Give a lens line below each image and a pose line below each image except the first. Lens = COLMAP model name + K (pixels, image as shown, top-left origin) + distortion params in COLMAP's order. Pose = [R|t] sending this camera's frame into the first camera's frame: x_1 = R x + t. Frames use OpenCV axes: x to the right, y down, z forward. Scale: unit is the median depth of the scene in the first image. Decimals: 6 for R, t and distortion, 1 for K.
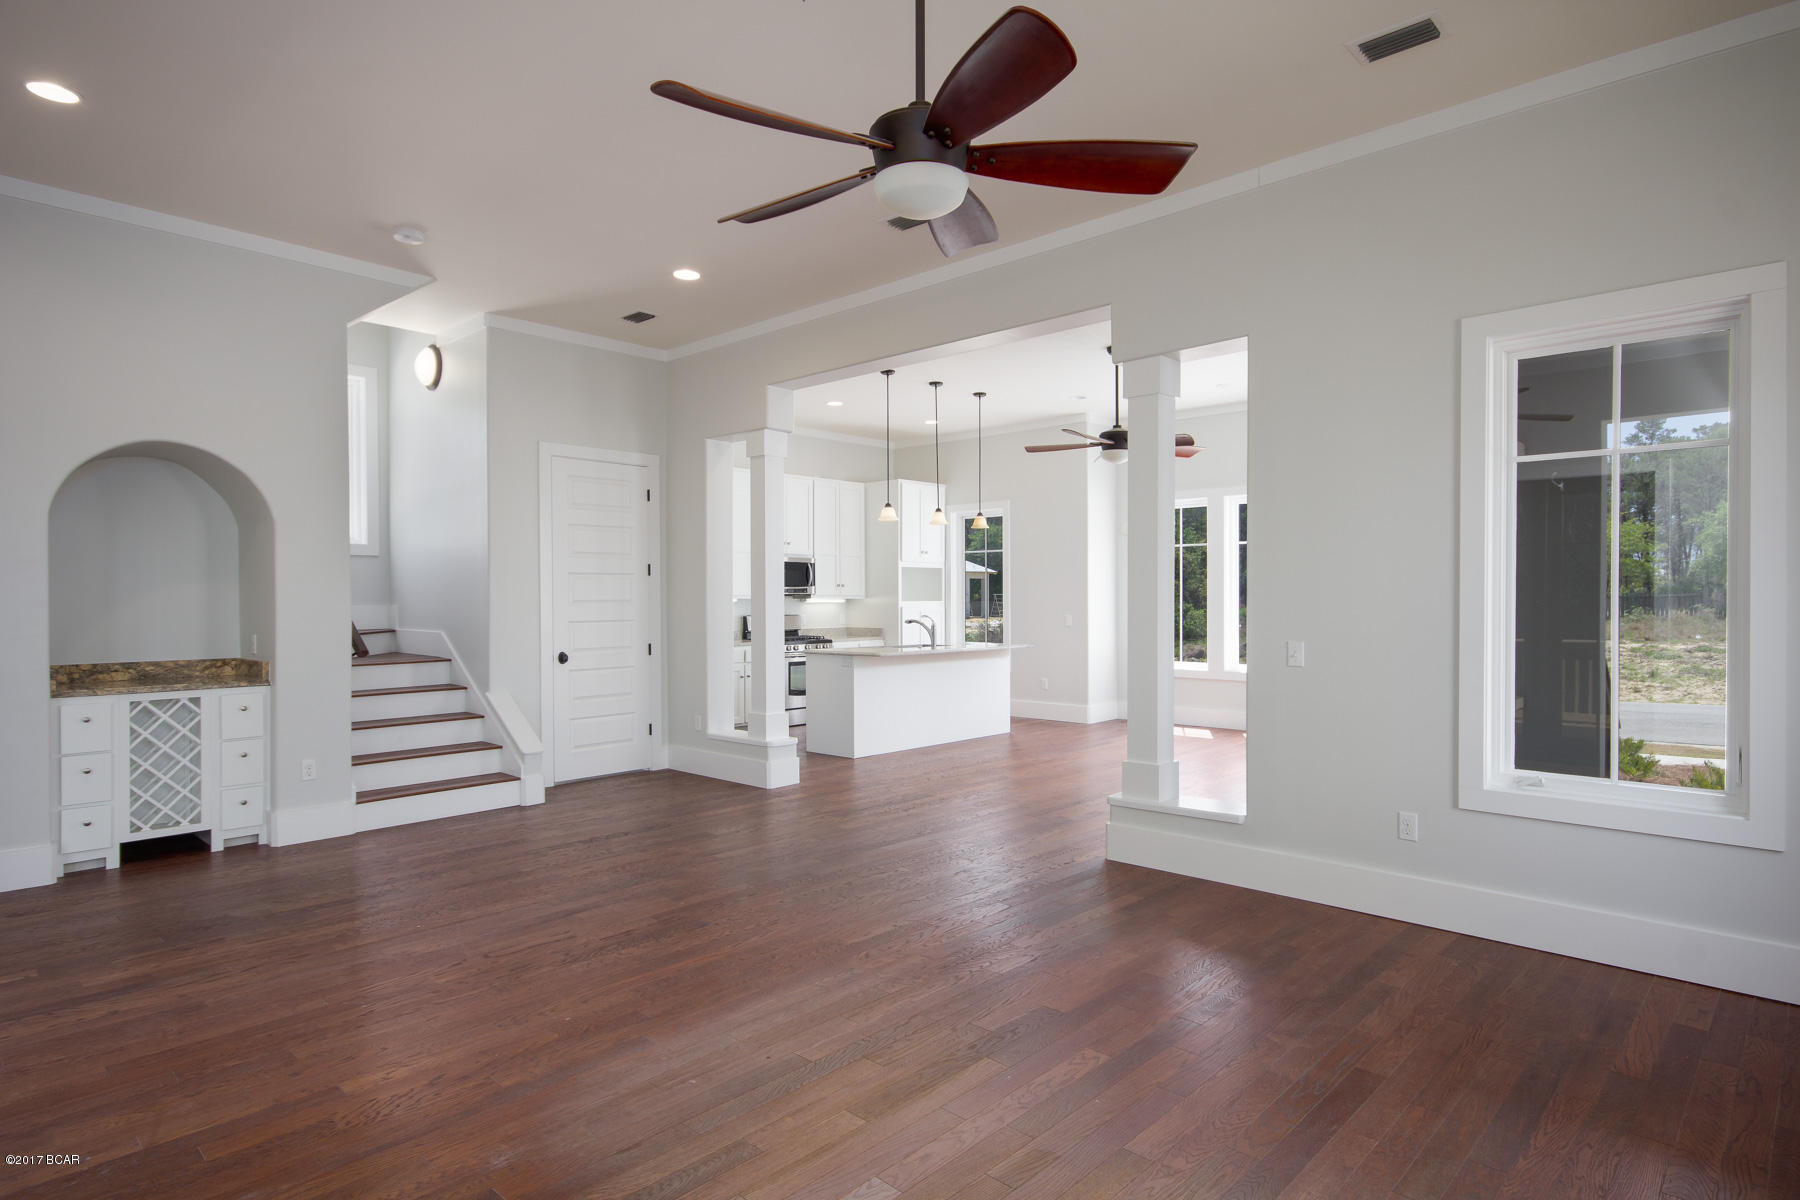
lens RADIAL K [[960.1, 0, 905.9], [0, 960.1, 608.9], [0, 0, 1]] dist [0.000235, 0.000134]
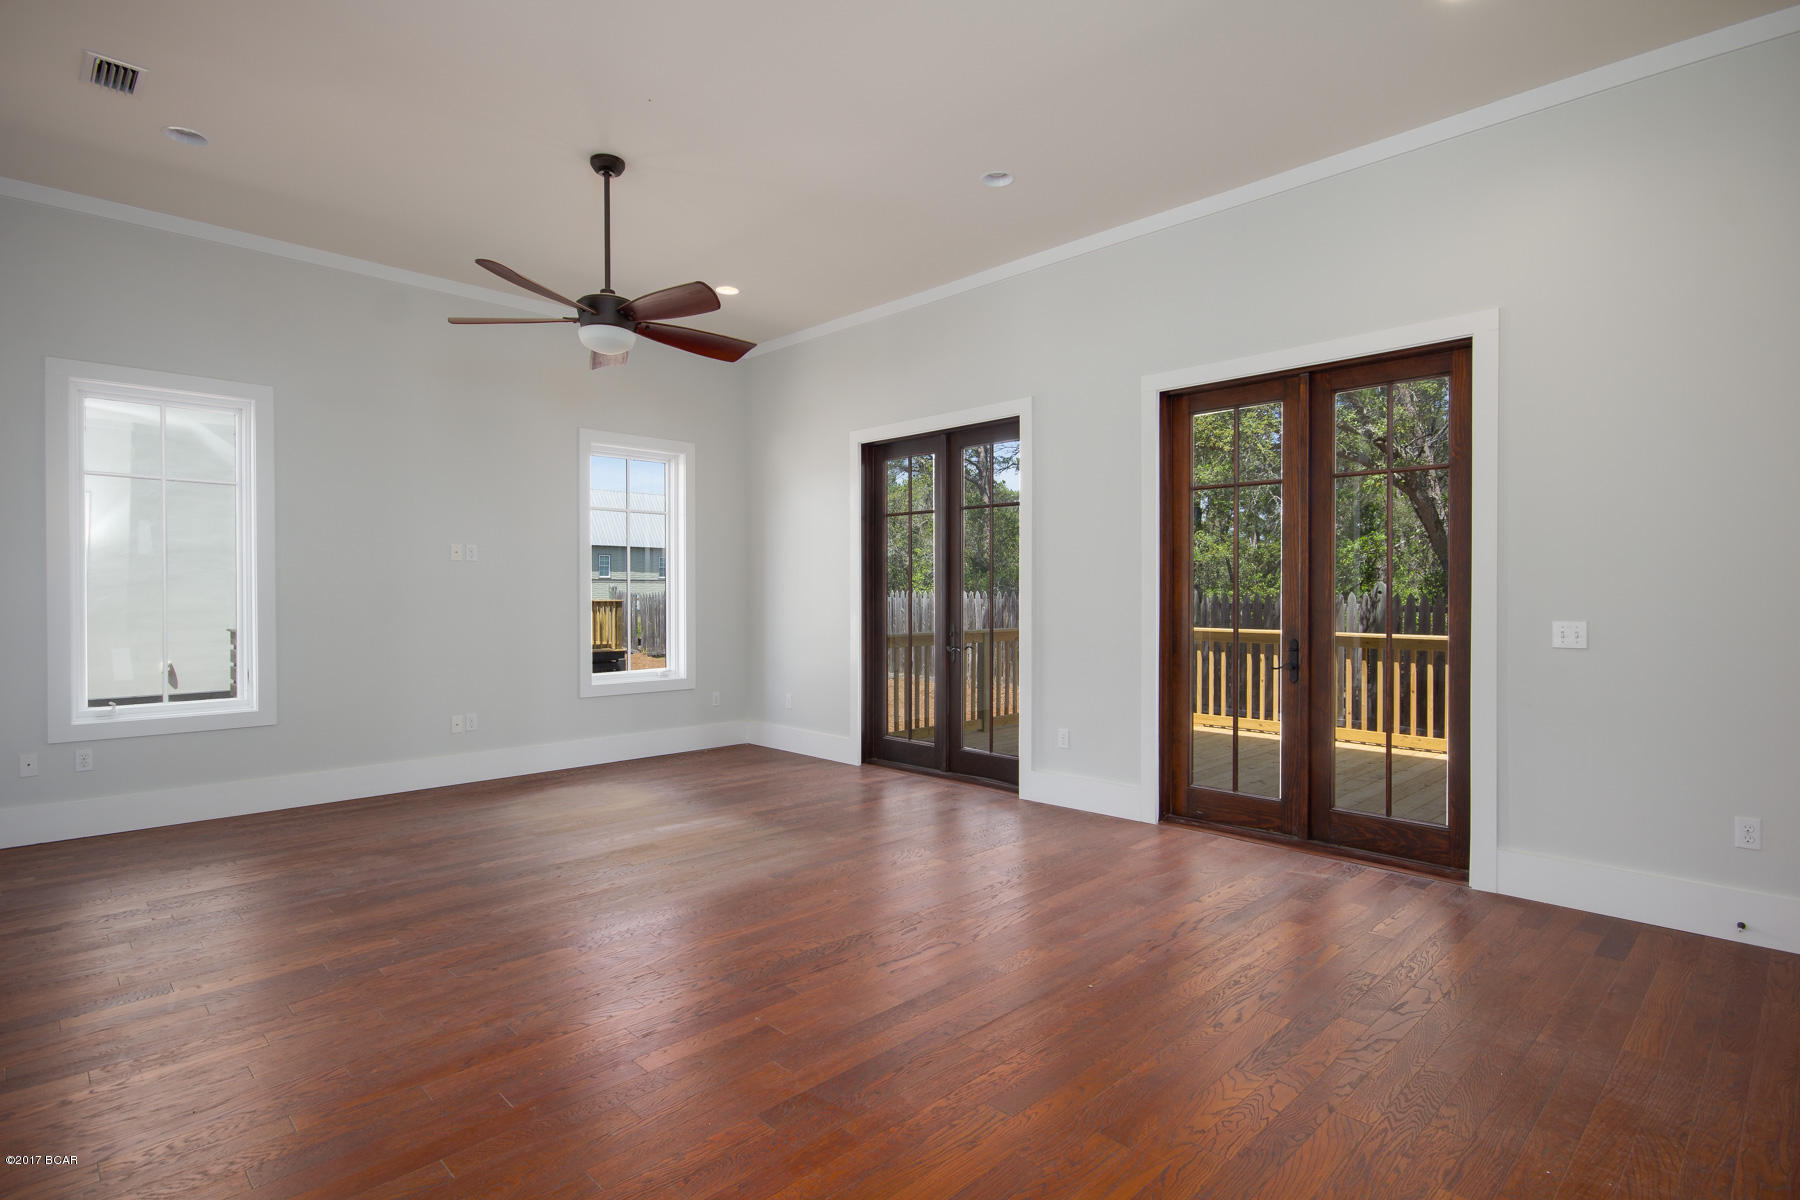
lens RADIAL K [[983.1, 0, 920.4], [0, 983.1, 599.4], [0, 0, 1]] dist [0.137749, -0.000078]
pose [[-0.999538, -0.002215, 0.030307, -0.466805], [-0.001605, 0.999796, 0.020140, 0.000668], [-0.030345, 0.020082, -0.999338, 2.155933]]
